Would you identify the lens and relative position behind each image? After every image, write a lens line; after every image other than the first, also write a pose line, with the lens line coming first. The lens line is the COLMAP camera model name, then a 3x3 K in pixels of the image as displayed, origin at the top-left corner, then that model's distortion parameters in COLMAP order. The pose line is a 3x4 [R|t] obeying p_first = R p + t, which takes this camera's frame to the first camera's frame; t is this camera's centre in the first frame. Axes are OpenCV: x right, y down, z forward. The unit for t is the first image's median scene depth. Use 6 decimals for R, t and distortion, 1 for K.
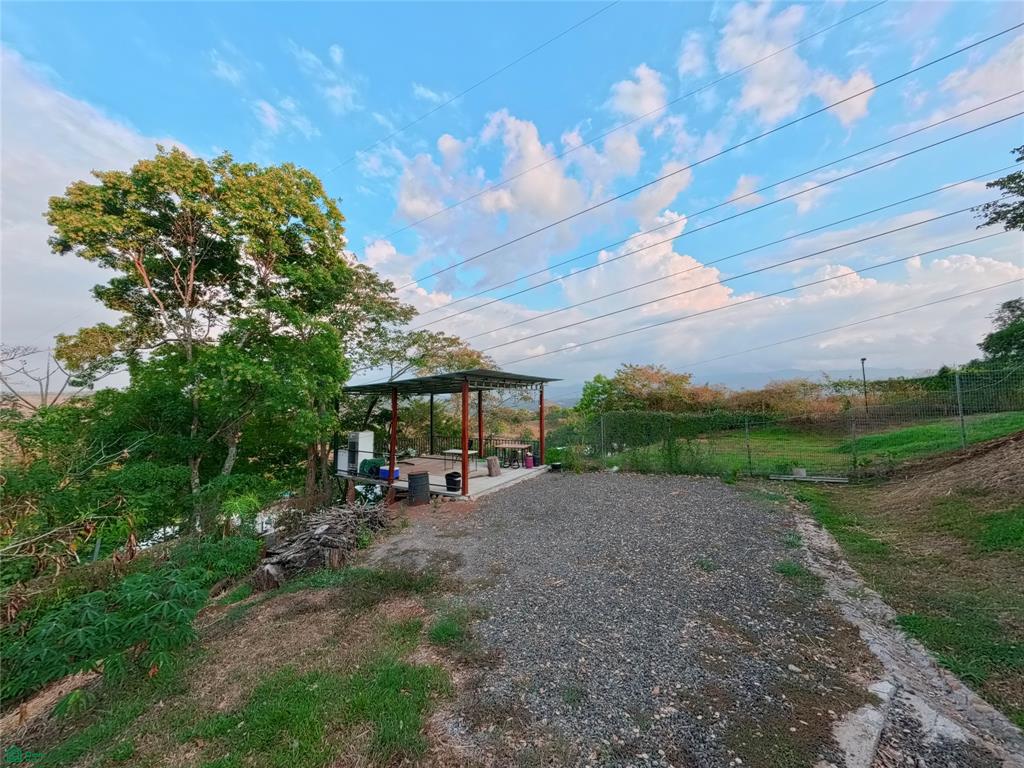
lens RADIAL K [[356.2, 0, 517.0], [0, 356.2, 383.1], [0, 0, 1]] dist [0.003440, -0.000763]
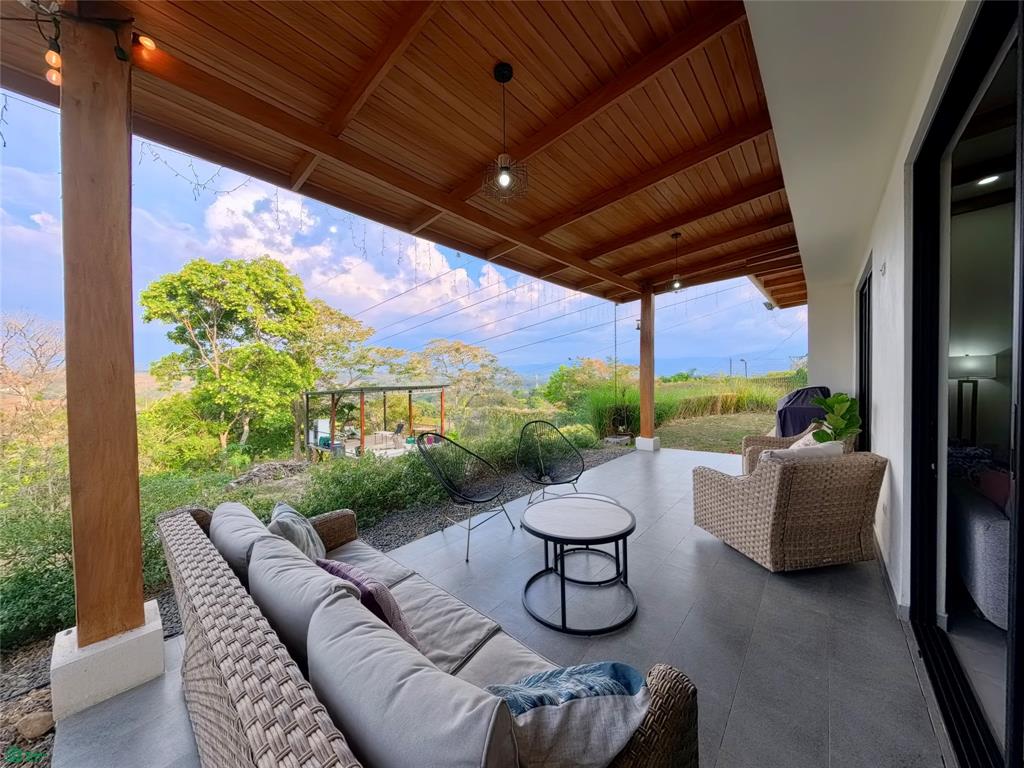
lens RADIAL K [[356.2, 0, 512.9], [0, 356.2, 383.5], [0, 0, 1]] dist [0.003440, -0.000763]
pose [[0.991018, 0.007276, -0.133530, 0.657045], [0.001750, 0.997728, 0.067354, -0.133059], [0.133716, -0.066983, 0.988753, -0.464842]]
